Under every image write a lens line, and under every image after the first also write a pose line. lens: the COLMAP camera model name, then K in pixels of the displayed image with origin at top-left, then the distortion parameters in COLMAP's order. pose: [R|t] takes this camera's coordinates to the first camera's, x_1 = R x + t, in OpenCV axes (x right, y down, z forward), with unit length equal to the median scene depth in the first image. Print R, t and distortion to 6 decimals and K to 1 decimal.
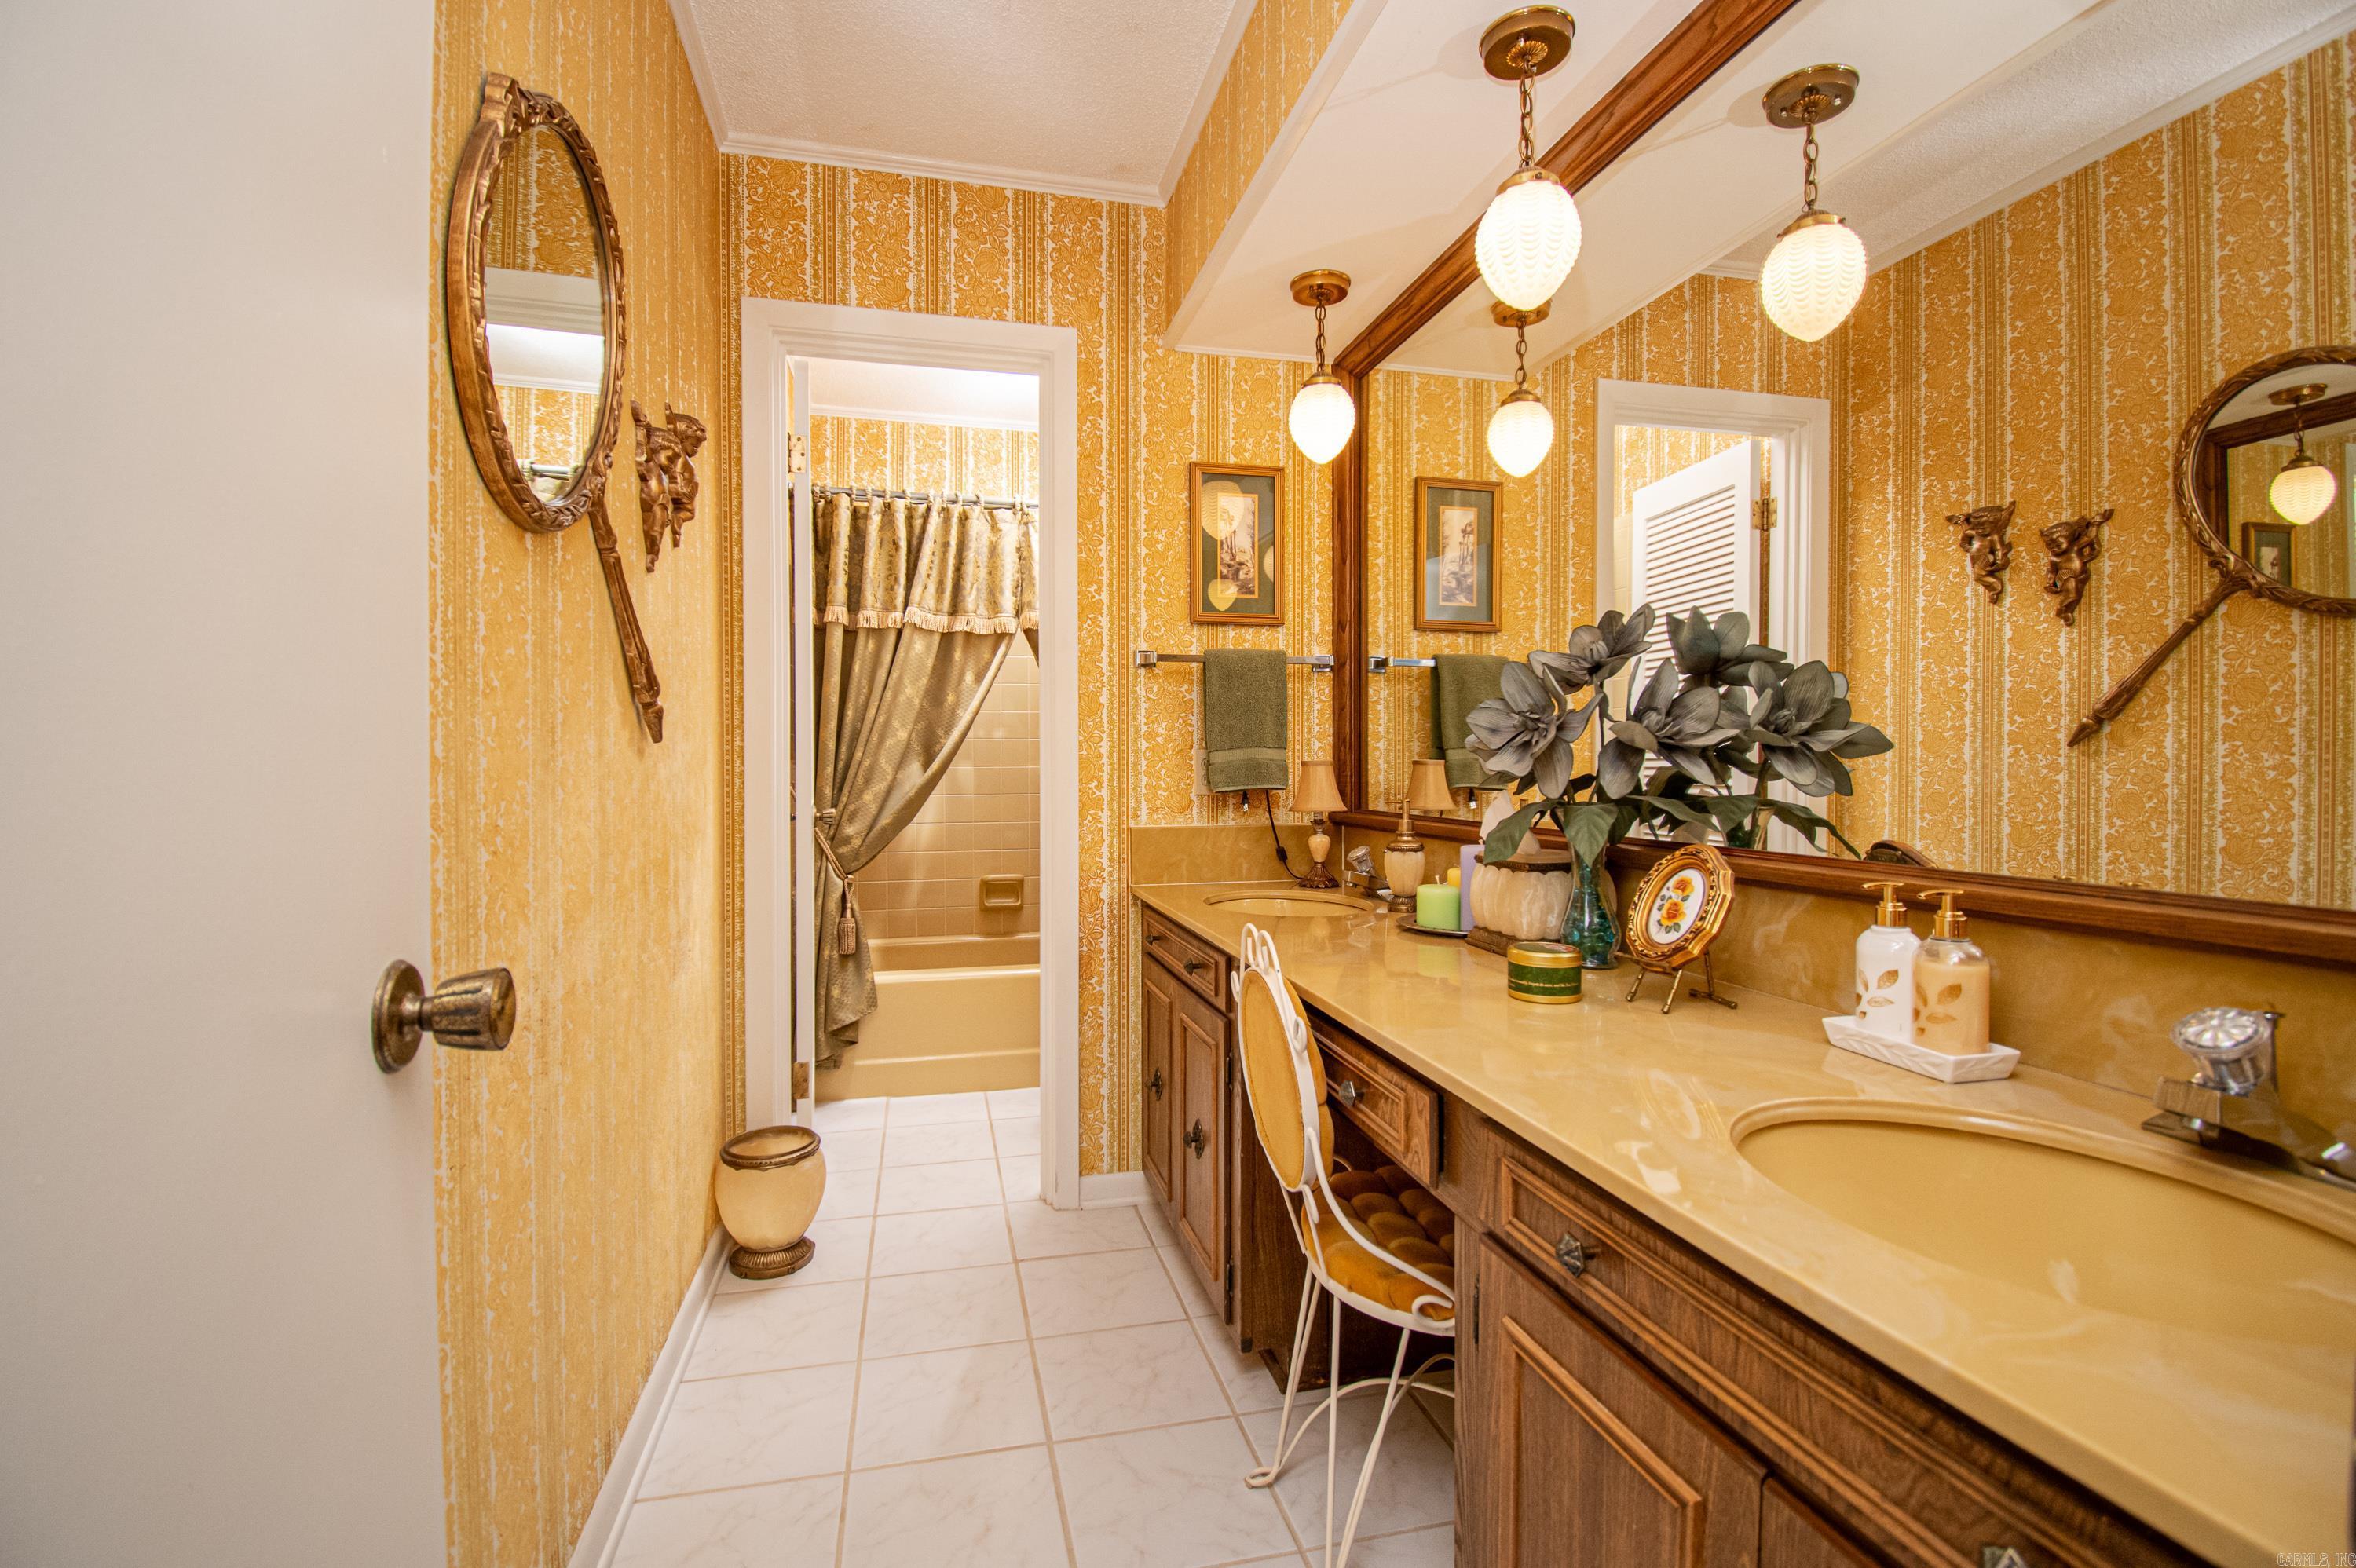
lens RADIAL K [[1036.0, 0, 1154.0], [0, 1036.0, 774.8], [0, 0, 1]] dist [-0.000215, -0.016149]
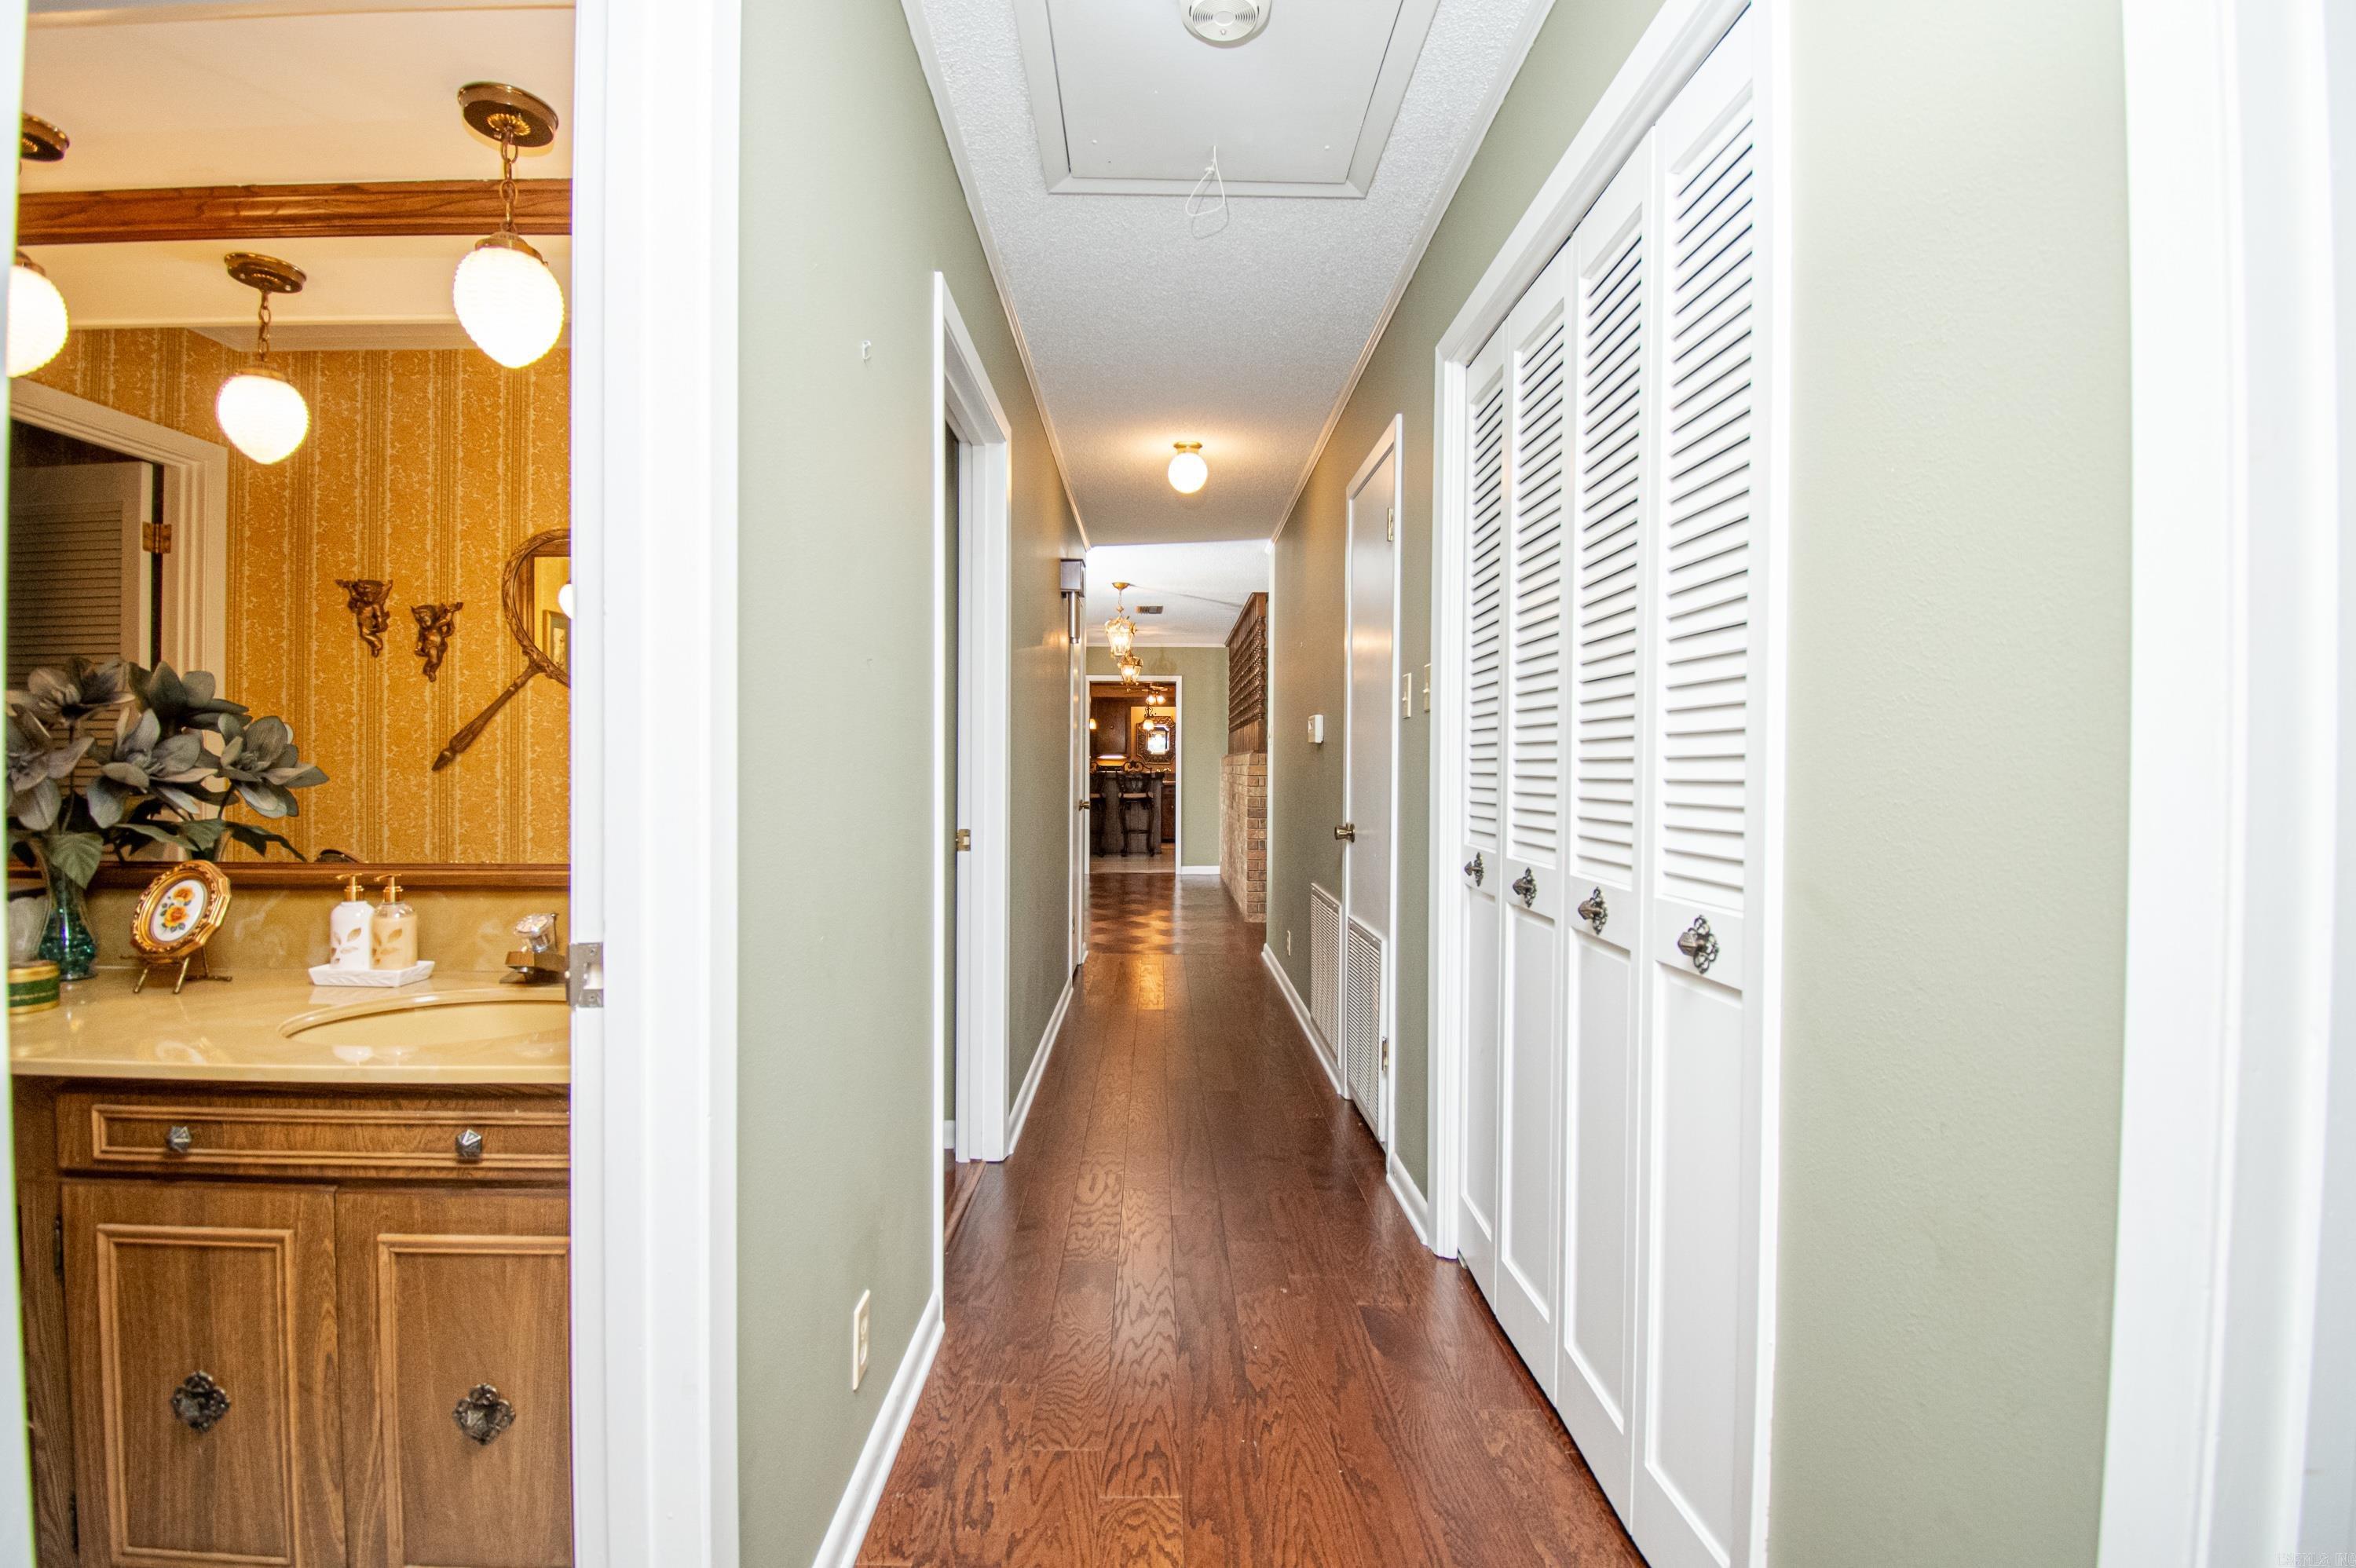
lens RADIAL K [[1036.0, 0, 1189.1], [0, 1036.0, 780.2], [0, 0, 1]] dist [-0.000215, -0.016149]
pose [[0.190418, -0.008703, 0.981664, -0.409070], [0.007218, 0.999946, 0.007465, -0.028002], [-0.981677, 0.005664, 0.190471, -0.386721]]
